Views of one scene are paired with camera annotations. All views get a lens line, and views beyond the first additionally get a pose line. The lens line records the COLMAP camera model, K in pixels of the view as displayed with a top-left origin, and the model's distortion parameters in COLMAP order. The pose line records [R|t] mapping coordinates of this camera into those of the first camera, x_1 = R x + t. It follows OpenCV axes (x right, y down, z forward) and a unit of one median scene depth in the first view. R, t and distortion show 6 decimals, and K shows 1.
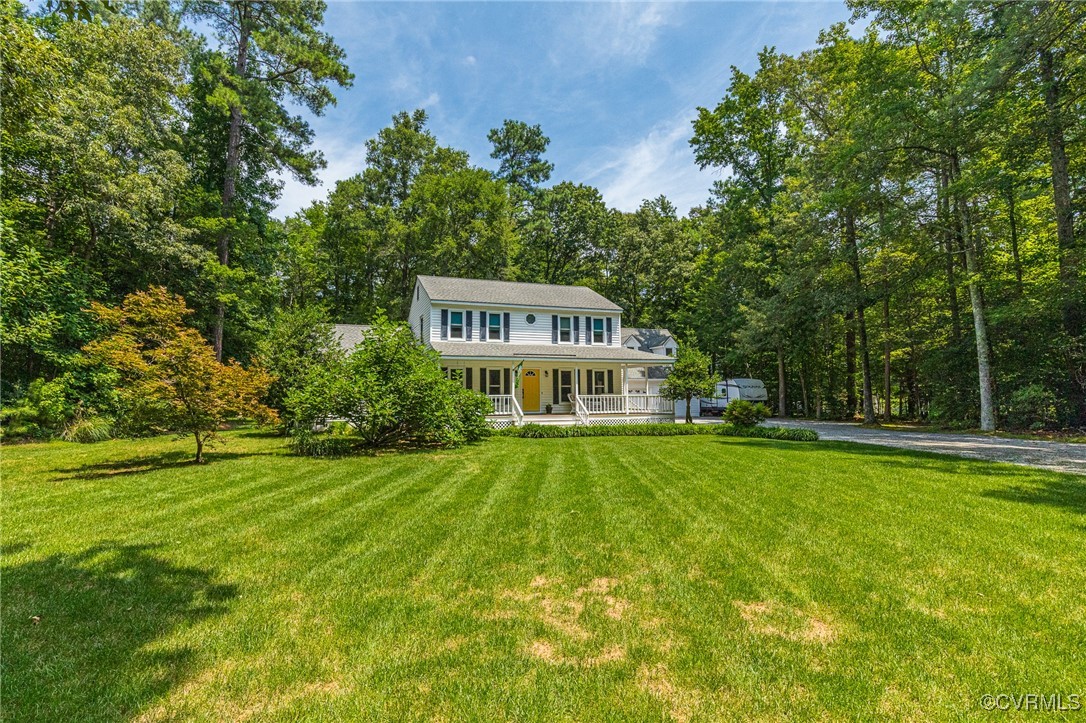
lens RADIAL K [[514.6, 0, 511.0], [0, 514.6, 345.1], [0, 0, 1]] dist [0.009747, -0.000073]
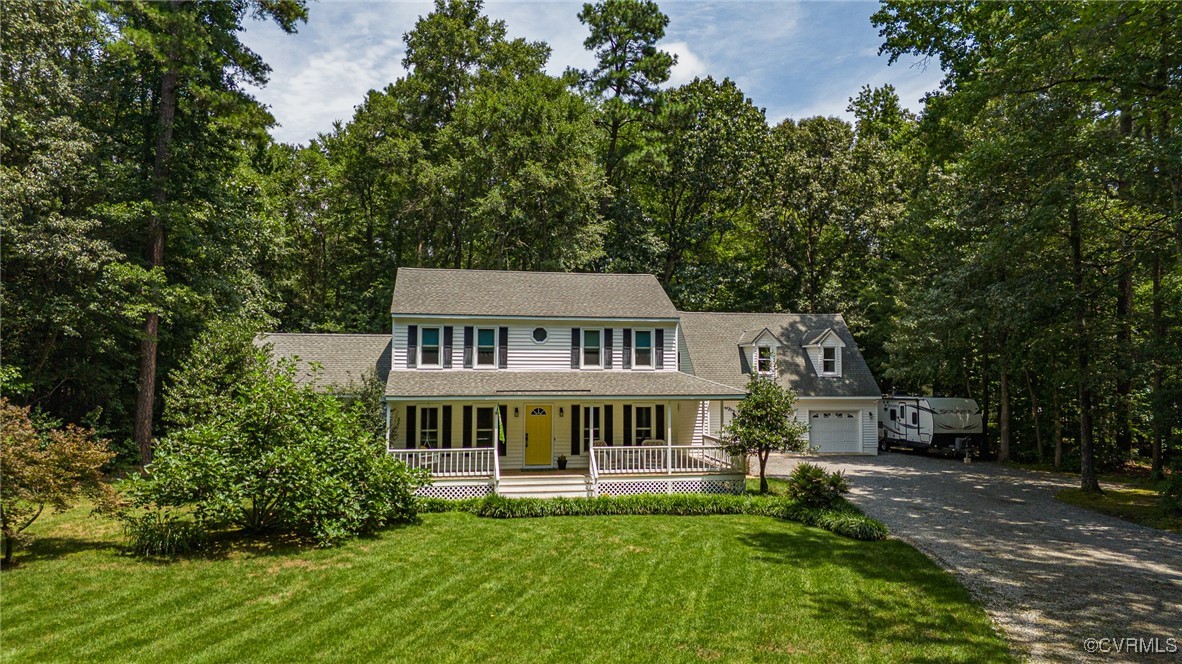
lens RADIAL K [[805.4, 0, 595.4], [0, 805.4, 320.1], [0, 0, 1]] dist [0.059689, -0.045633]
pose [[0.988905, -0.000946, -0.148548, 0.272645], [0.005851, 0.999452, 0.032584, -0.103745], [0.148435, -0.033091, 0.988368, -0.081495]]
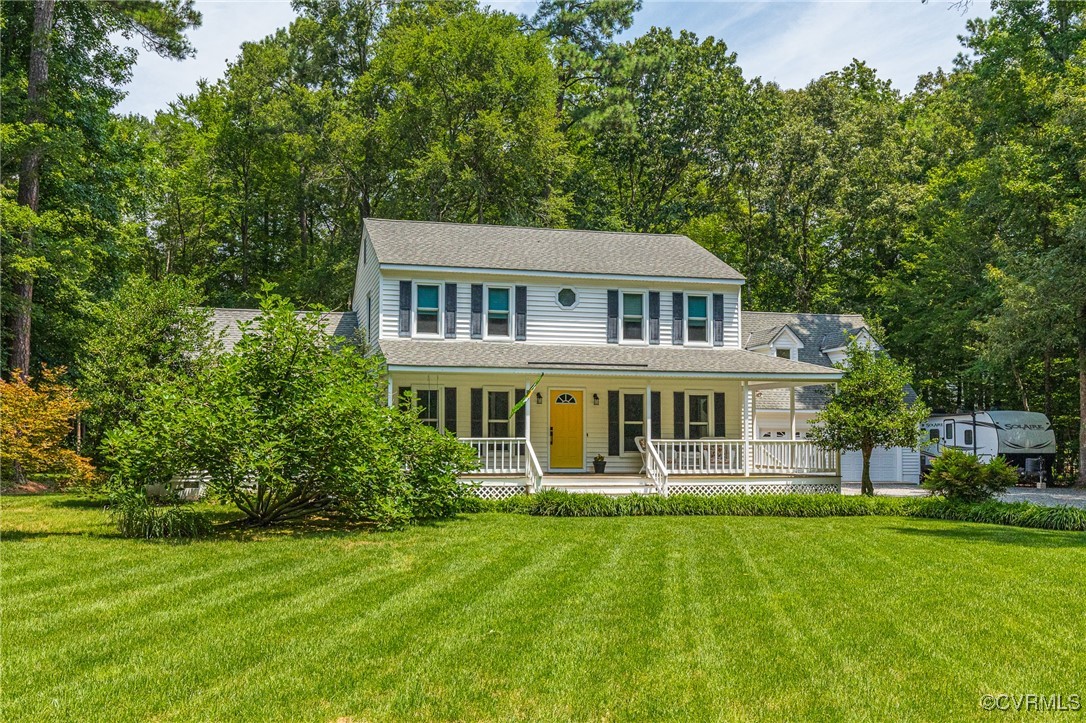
lens RADIAL K [[981.2, 0, 490.0], [0, 981.2, 379.0], [0, 0, 1]] dist [0.003304, -0.009632]
pose [[0.994790, 0.002780, -0.101908, 0.061698], [0.000761, 0.999398, 0.034697, -0.001141], [0.101943, -0.034594, 0.994189, -0.028670]]
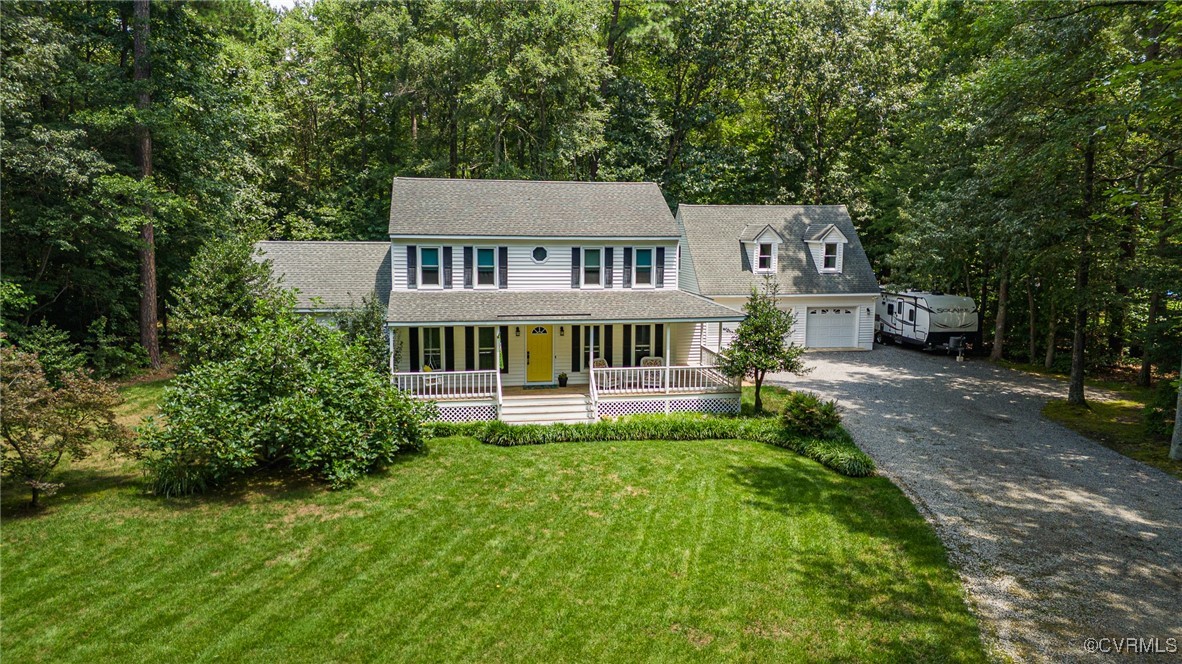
lens RADIAL K [[805.4, 0, 595.4], [0, 805.4, 324.1], [0, 0, 1]] dist [0.059689, -0.045633]
pose [[0.988789, 0.031304, -0.146004, 0.270974], [0.001612, 0.975483, 0.220067, -0.194318], [0.149313, -0.217835, 0.964497, -0.069289]]
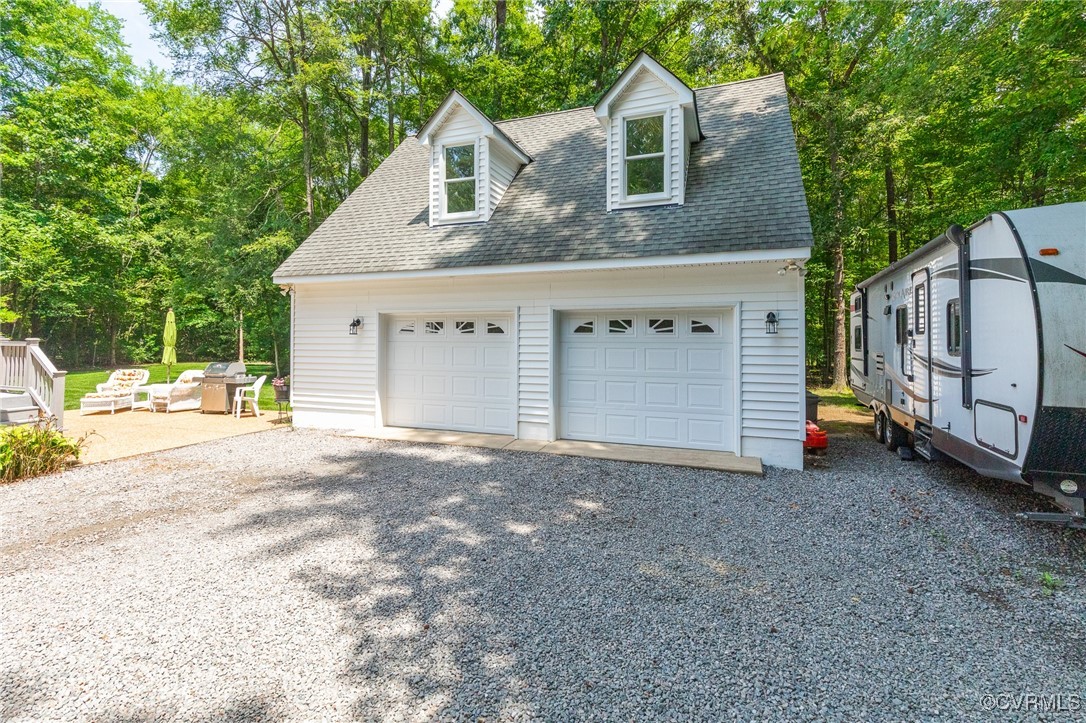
lens RADIAL K [[514.6, 0, 541.7], [0, 514.6, 321.4], [0, 0, 1]] dist [0.009747, -0.000073]
pose [[0.784459, -0.014039, -0.620021, 0.656295], [0.058642, 0.996944, 0.051621, 0.121680], [0.617402, -0.076854, 0.782885, 1.313327]]
